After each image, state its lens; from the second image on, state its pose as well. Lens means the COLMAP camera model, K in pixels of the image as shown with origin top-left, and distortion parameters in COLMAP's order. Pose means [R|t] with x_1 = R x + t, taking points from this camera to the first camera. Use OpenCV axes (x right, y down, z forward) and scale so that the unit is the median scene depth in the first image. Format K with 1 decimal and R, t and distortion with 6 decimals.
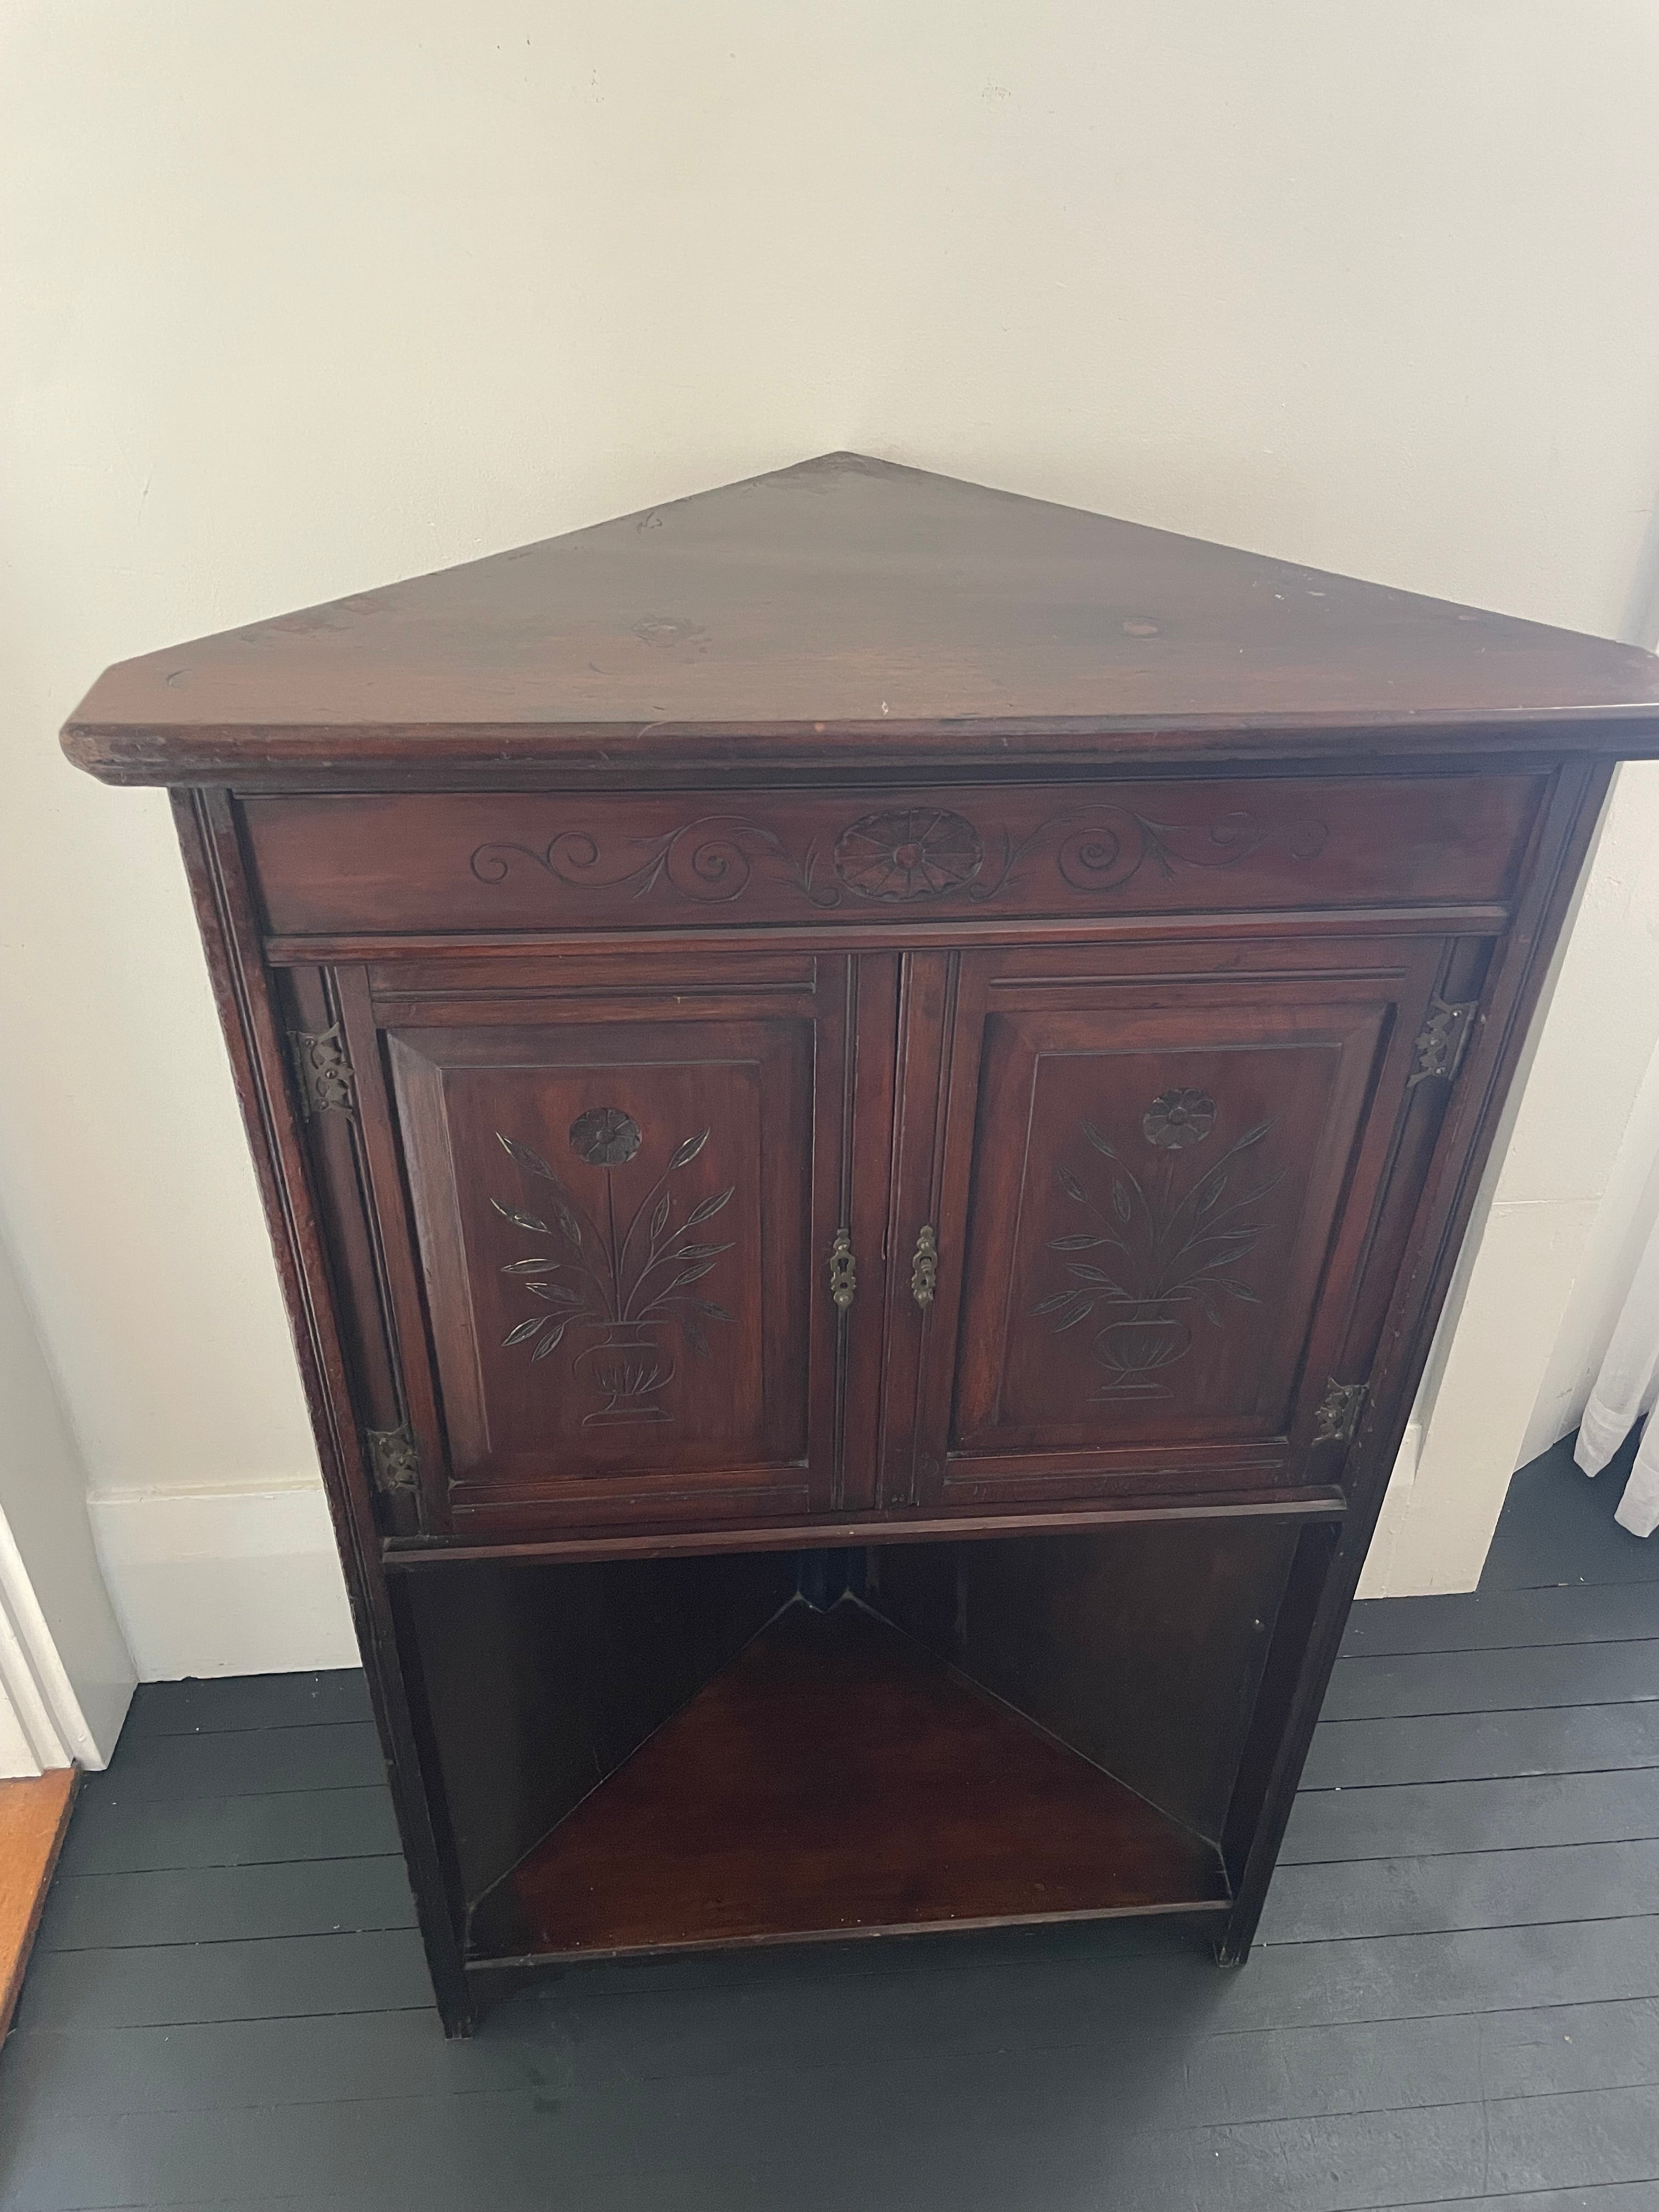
lens RADIAL K [[1707.9, 0, 832.9], [0, 1707.9, 1145.9], [0, 0, 1]] dist [0.088740, -0.149486]
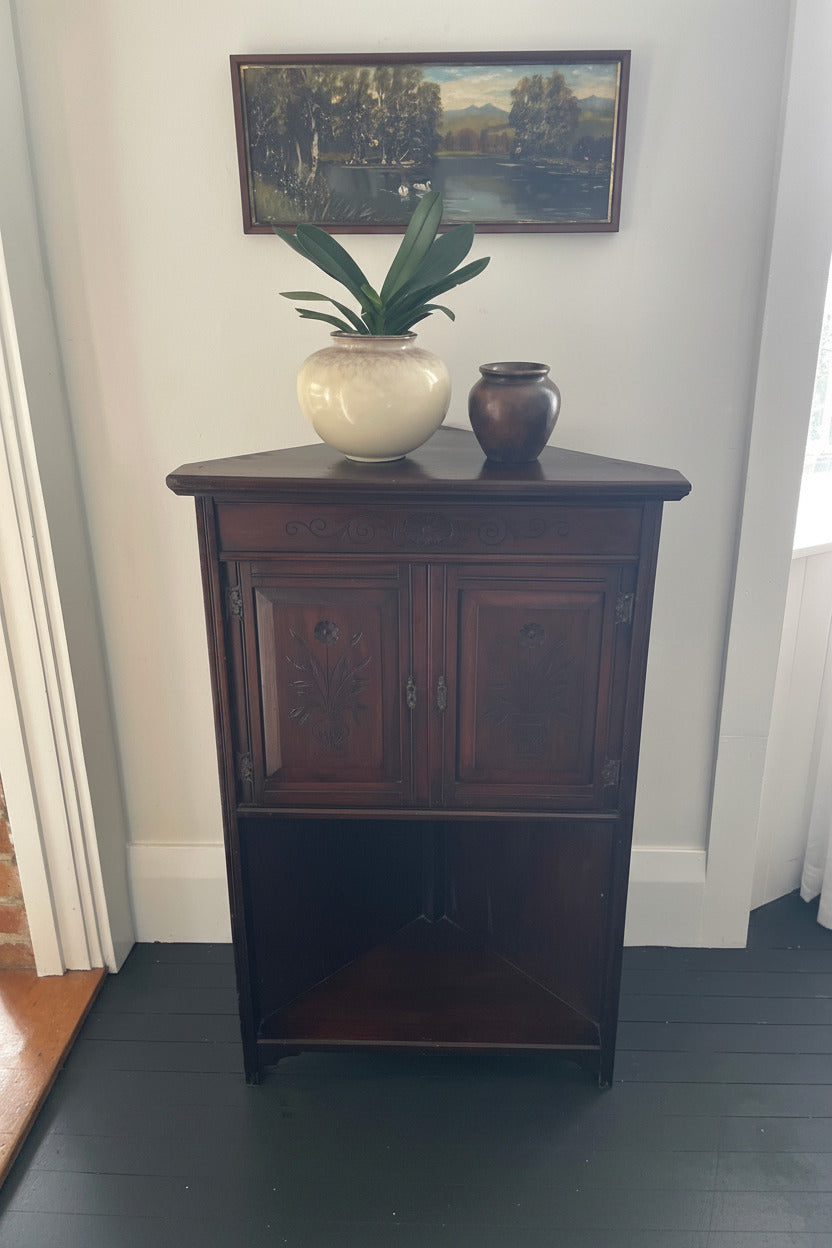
lens RADIAL K [[913.7, 0, 416.0], [0, 913.7, 624.0], [0, 0, 1]] dist [0.063803, -0.000466]
pose [[0.991681, 0.027173, -0.125818, 0.173244], [-0.057824, 0.967327, -0.246851, 0.292251], [0.115000, 0.252073, 0.960851, -0.381376]]
